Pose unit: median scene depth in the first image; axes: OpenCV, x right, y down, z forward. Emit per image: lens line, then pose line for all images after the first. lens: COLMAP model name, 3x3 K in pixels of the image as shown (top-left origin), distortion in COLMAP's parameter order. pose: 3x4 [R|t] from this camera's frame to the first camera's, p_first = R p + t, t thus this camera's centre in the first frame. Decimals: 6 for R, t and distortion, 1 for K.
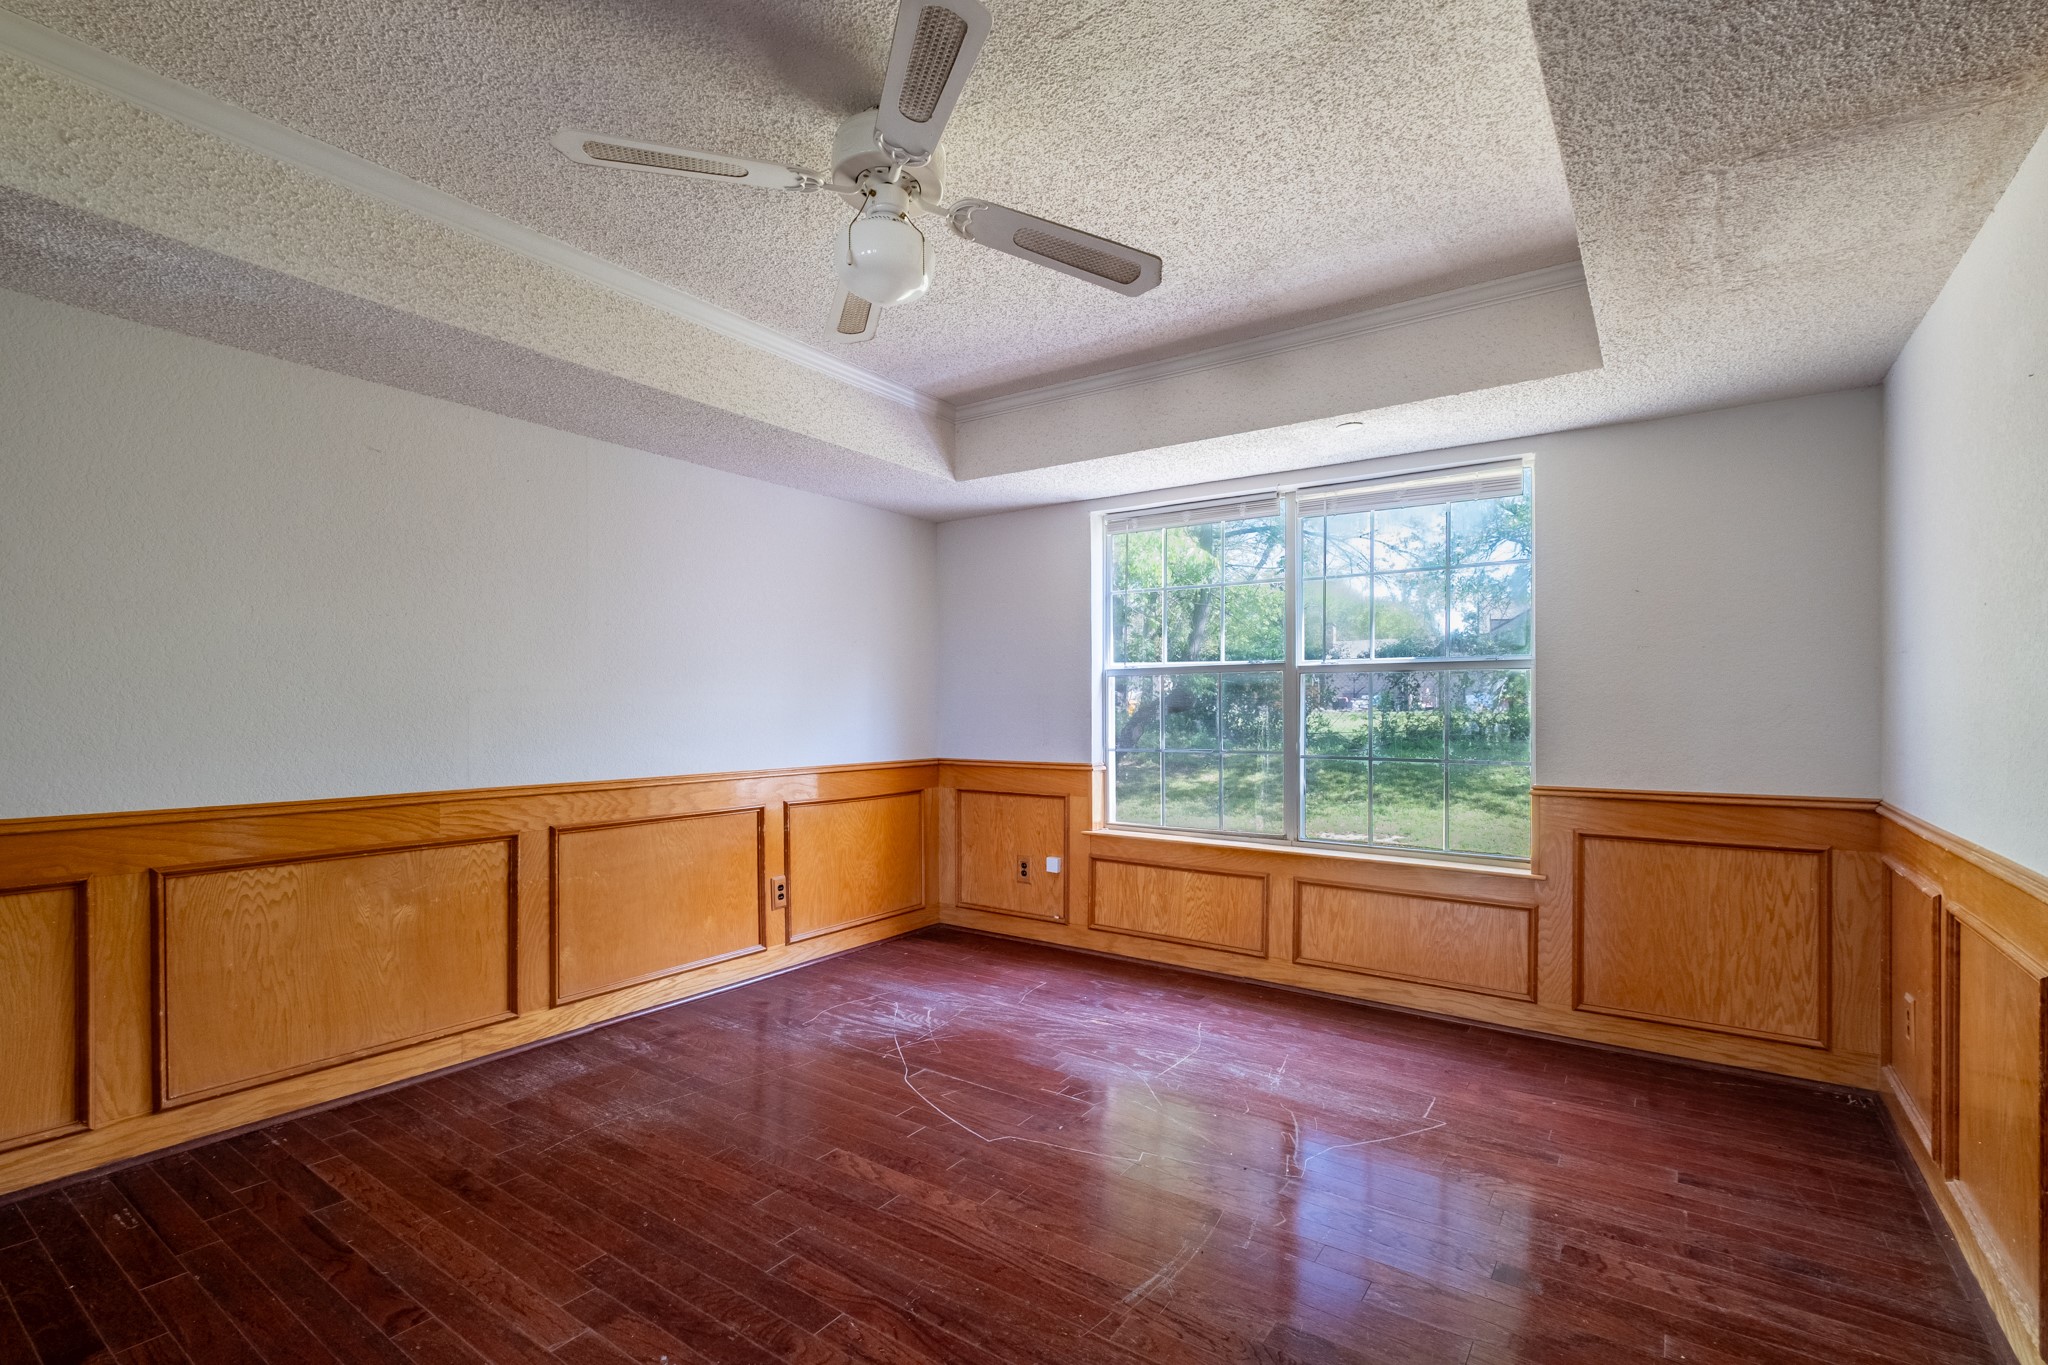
lens RADIAL K [[919.5, 0, 1010.7], [0, 919.5, 700.1], [0, 0, 1]] dist [0.012977, -0.004827]
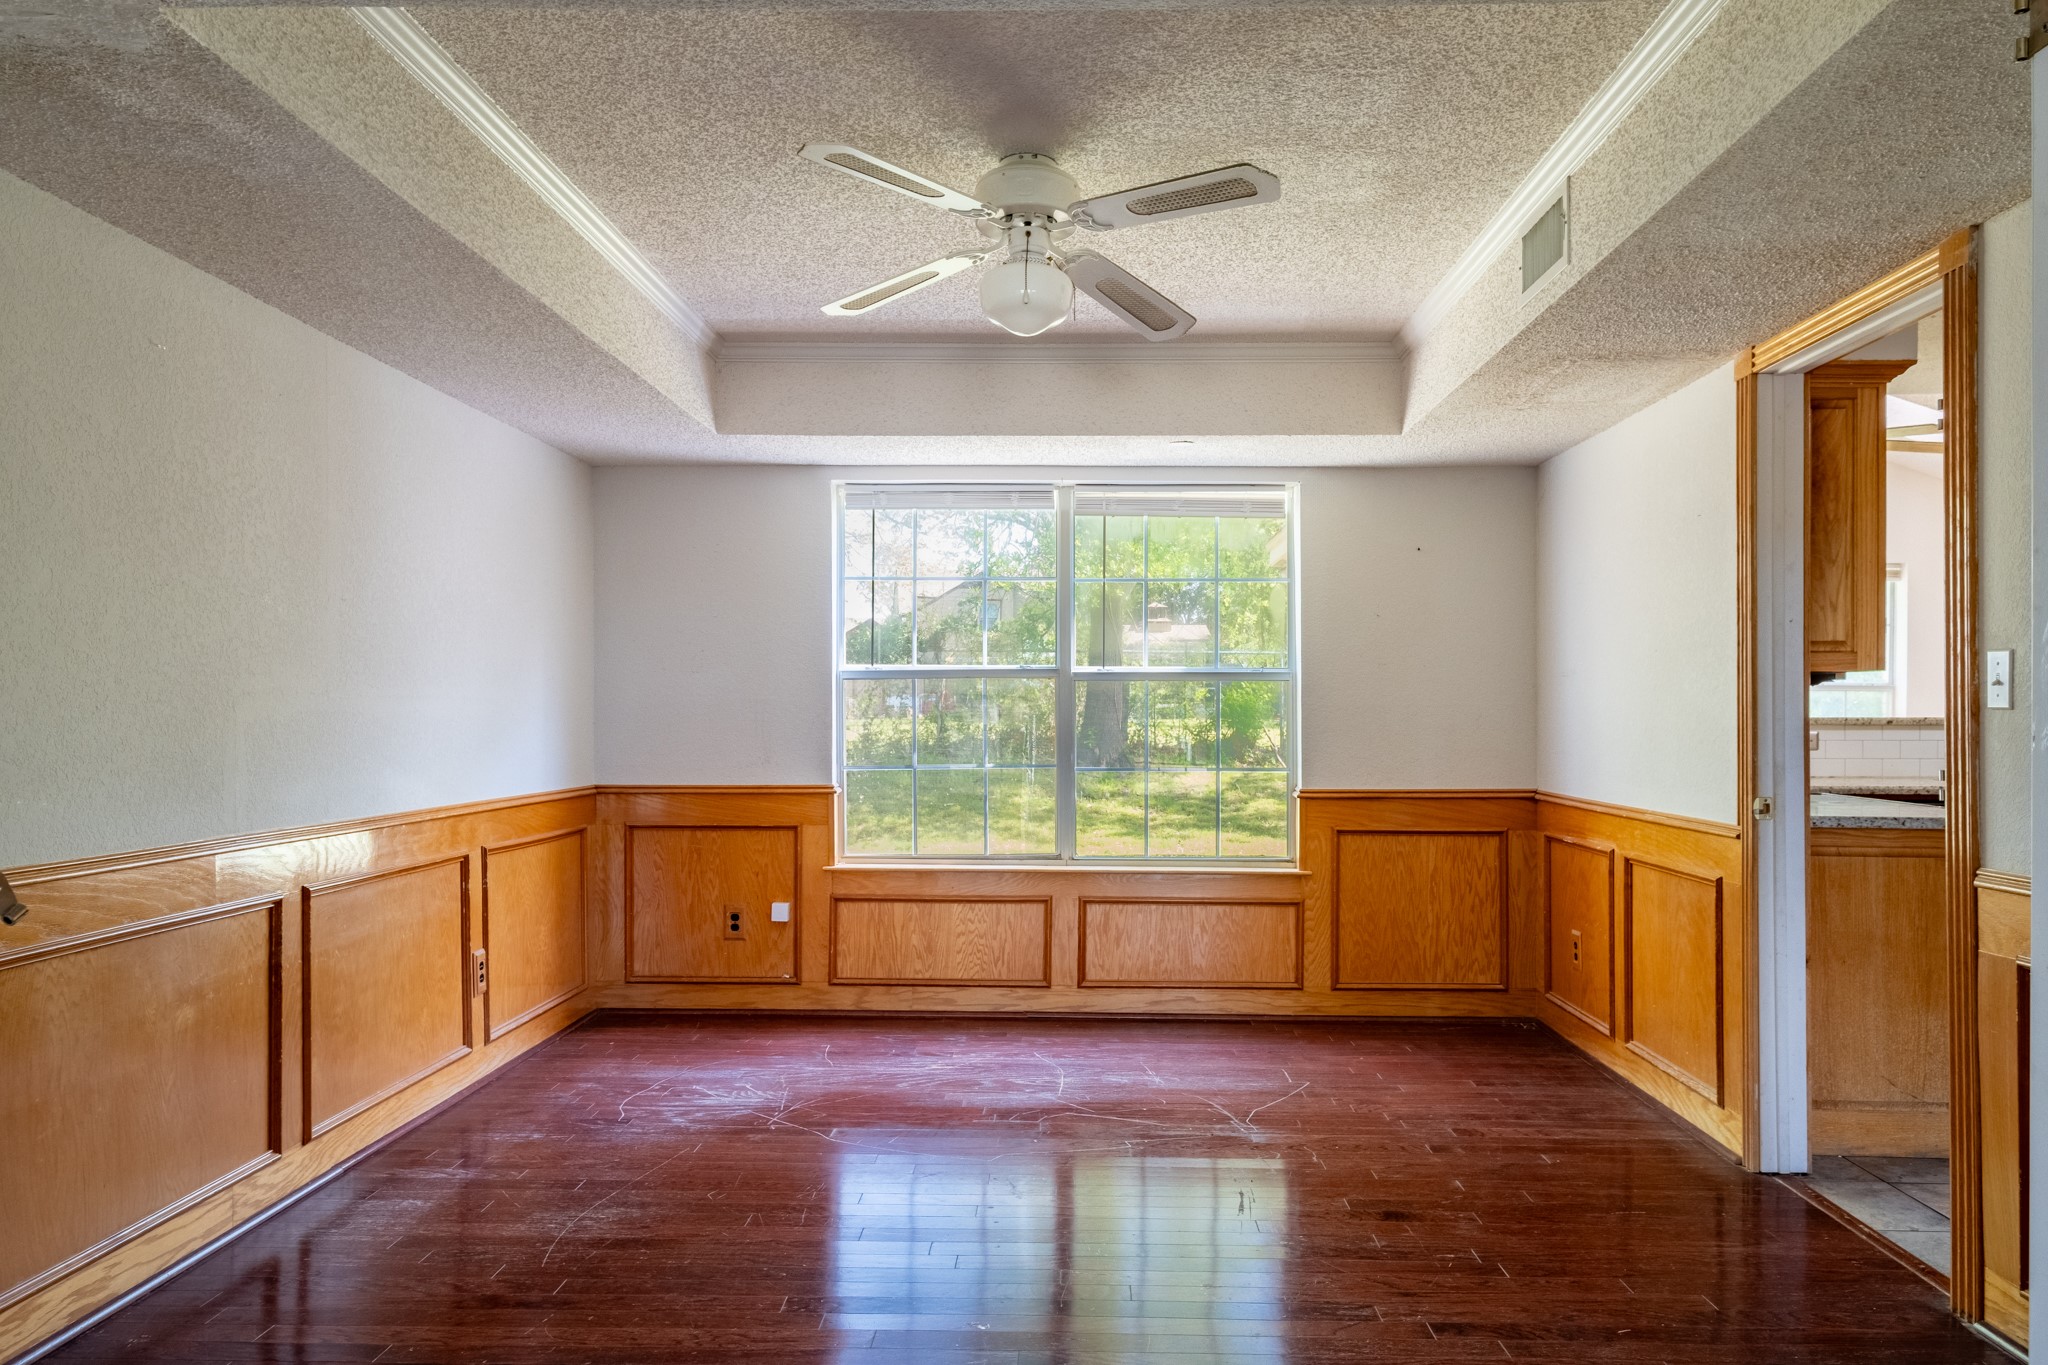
lens RADIAL K [[1430.1, 0, 1032.1], [0, 1430.1, 689.6], [0, 0, 1]] dist [0.034633, -0.000026]
pose [[0.829276, 0.010275, 0.558745, -0.615210], [-0.005279, 0.999930, -0.010554, -0.004703], [-0.558814, 0.005802, 0.829272, -0.213336]]
